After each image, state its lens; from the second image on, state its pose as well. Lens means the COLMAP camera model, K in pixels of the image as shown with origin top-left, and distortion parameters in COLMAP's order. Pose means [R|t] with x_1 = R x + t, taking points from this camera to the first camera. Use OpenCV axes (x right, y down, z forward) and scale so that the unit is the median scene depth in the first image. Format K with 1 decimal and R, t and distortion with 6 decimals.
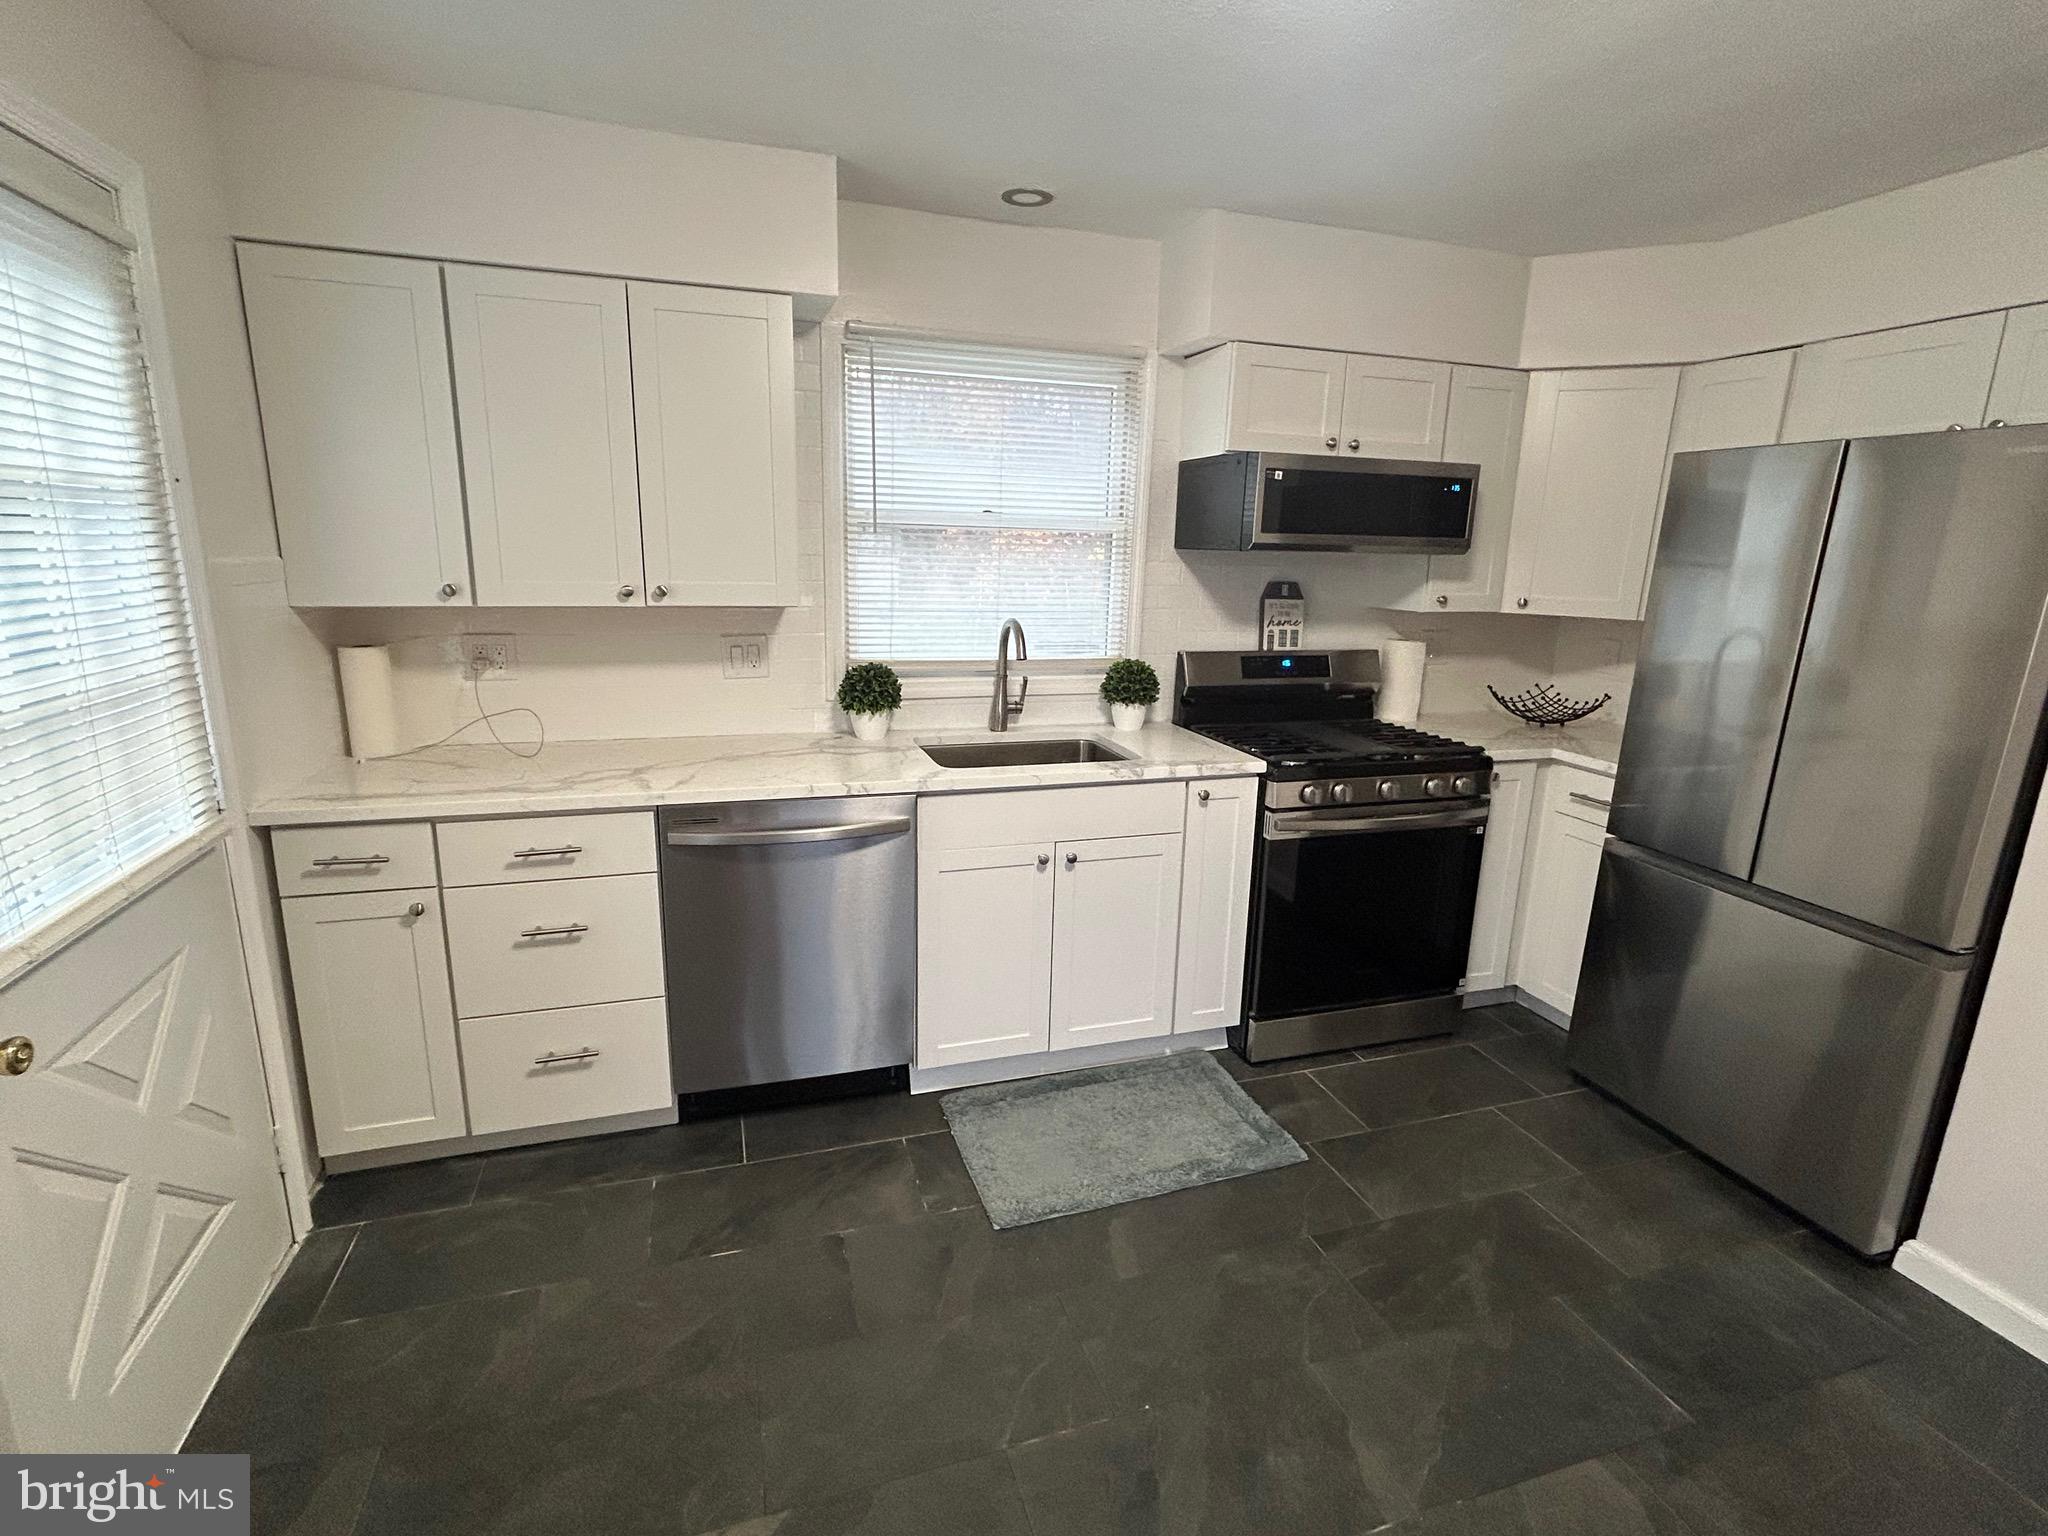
lens RADIAL K [[957.6, 0, 1015.1], [0, 957.6, 764.6], [0, 0, 1]] dist [0.002947, 0.000269]
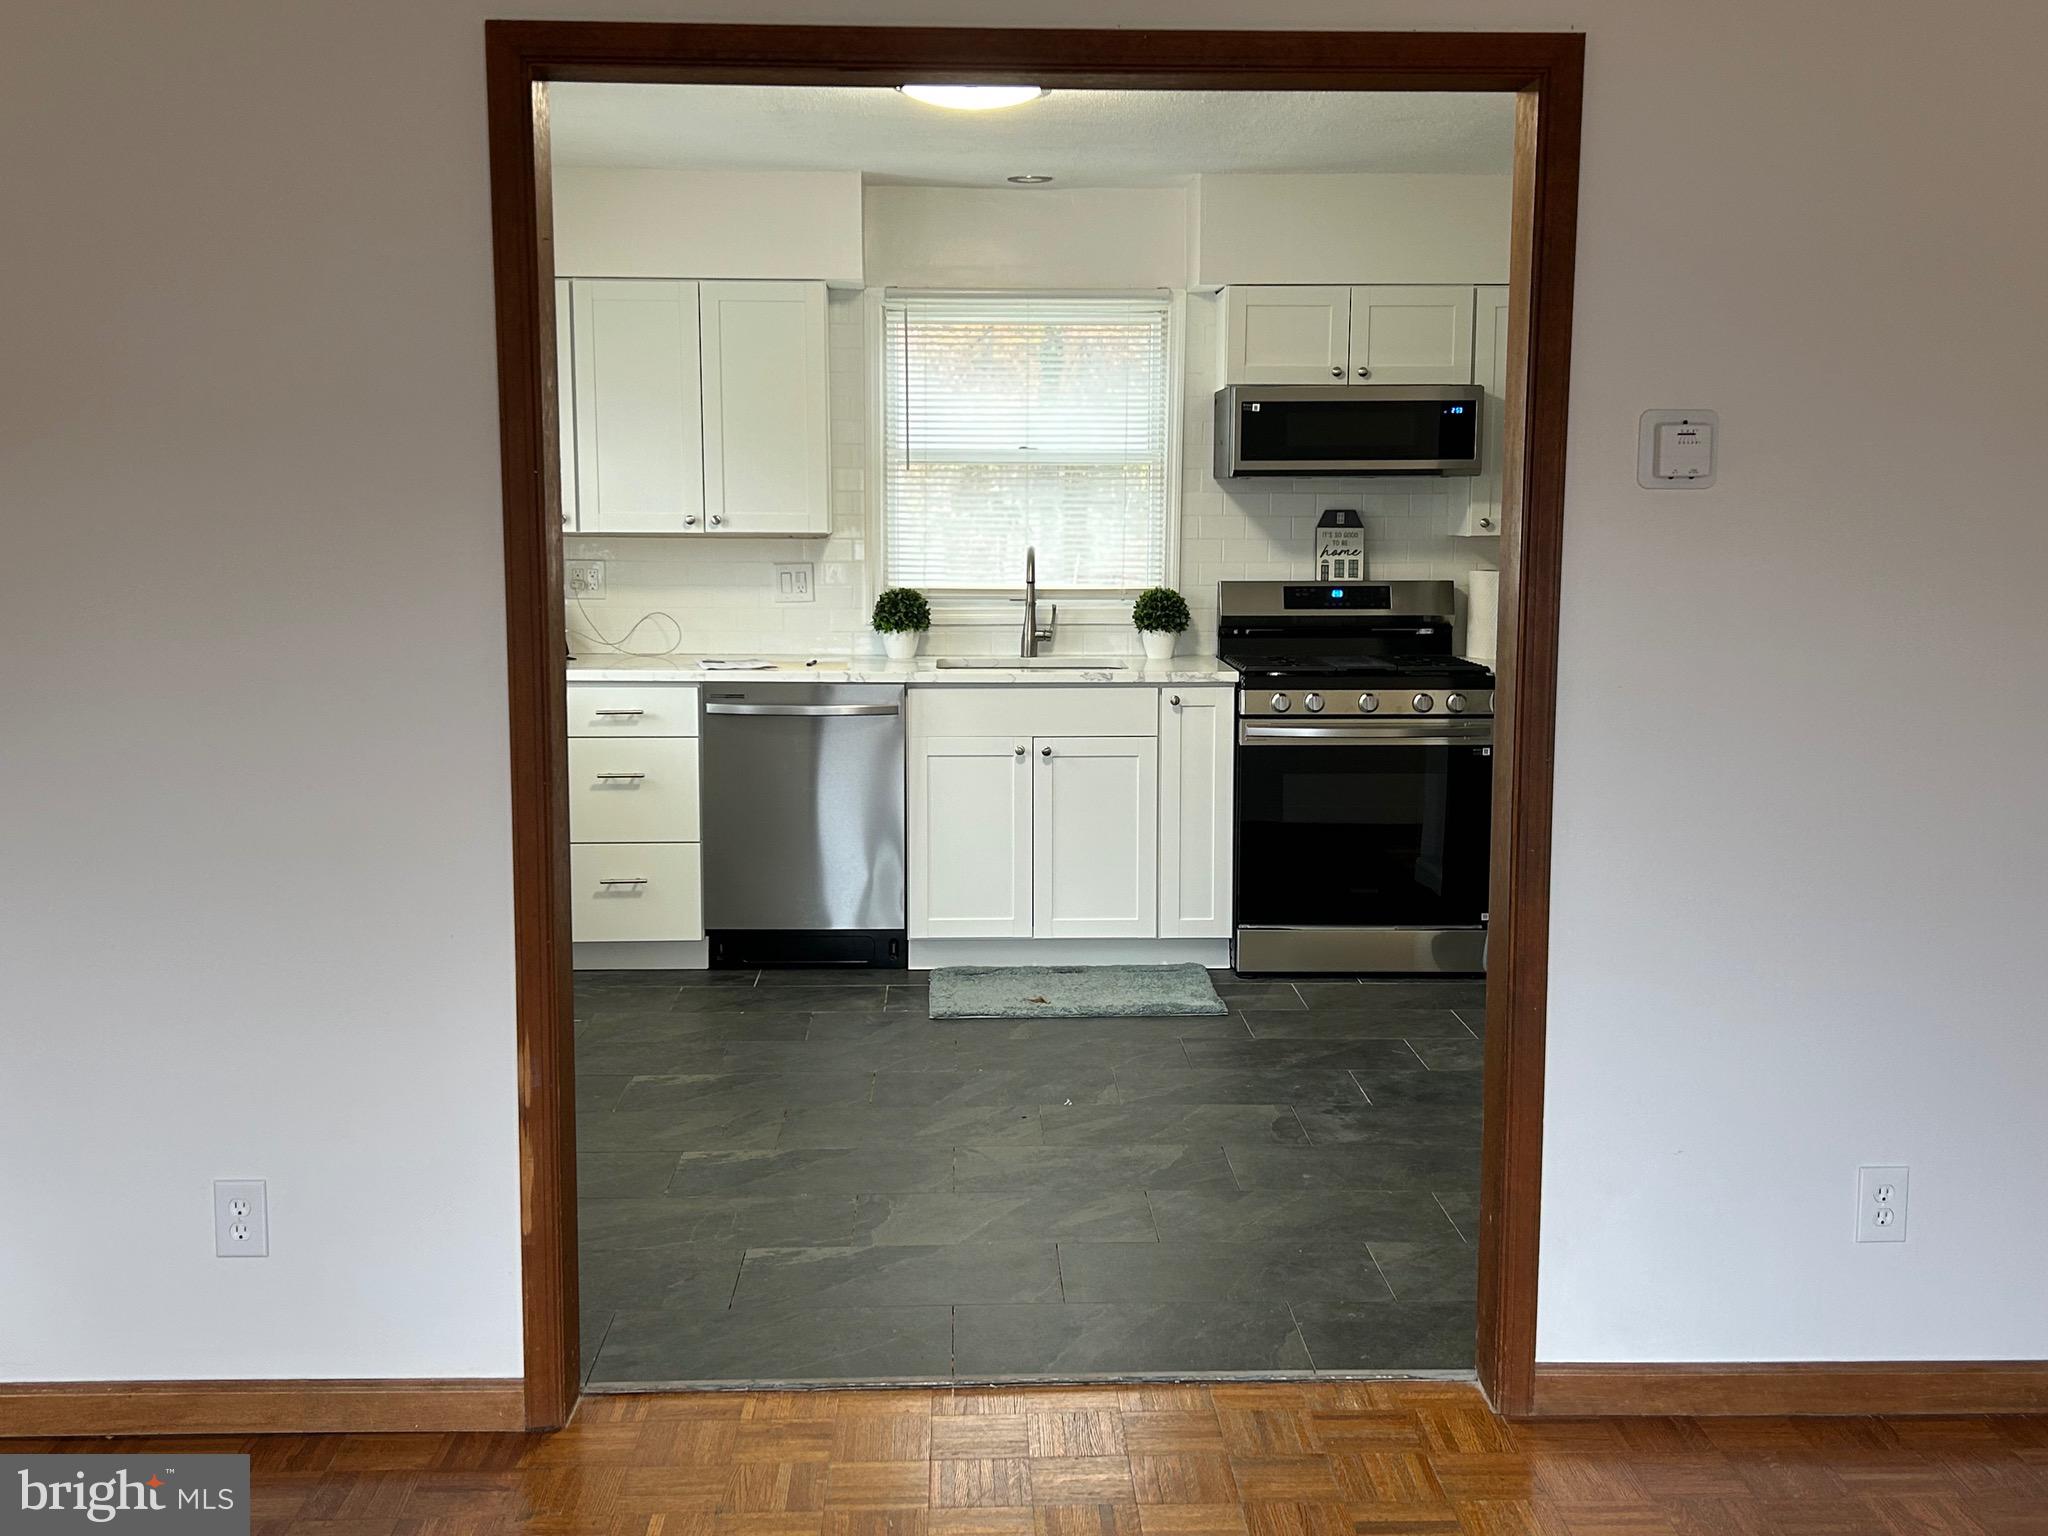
lens RADIAL K [[2109.8, 0, 1024.0], [0, 2109.8, 768.0], [0, 0, 1]] dist [0.161022, -0.005754]
pose [[0.961675, 0.013723, -0.273849, 0.644357], [-0.041058, 0.994693, -0.094336, 0.318713], [0.271101, 0.101964, 0.957135, -1.243178]]
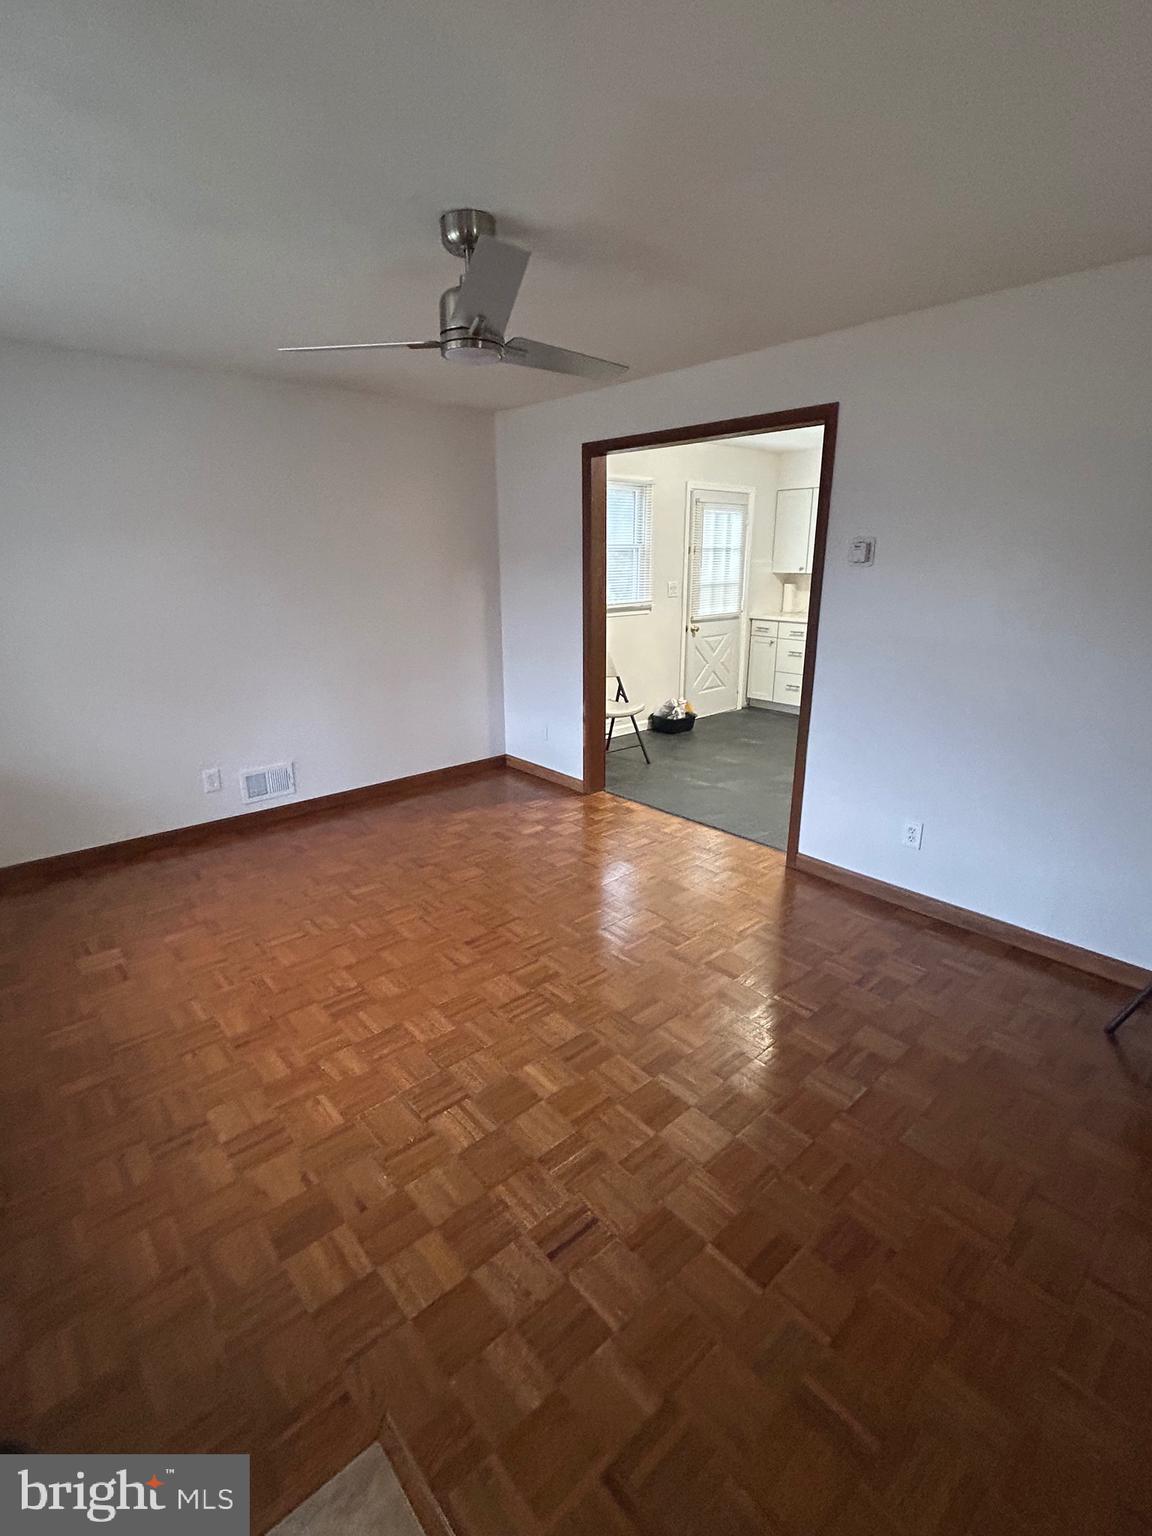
lens RADIAL K [[718.2, 0, 576.0], [0, 718.2, 768.0], [0, 0, 1]] dist [0.002947, 0.000269]
pose [[0.401805, 0.237911, -0.884280, 1.541731], [-0.193830, 0.965877, 0.171790, 0.238369], [0.894977, 0.102374, 0.434208, -0.876905]]
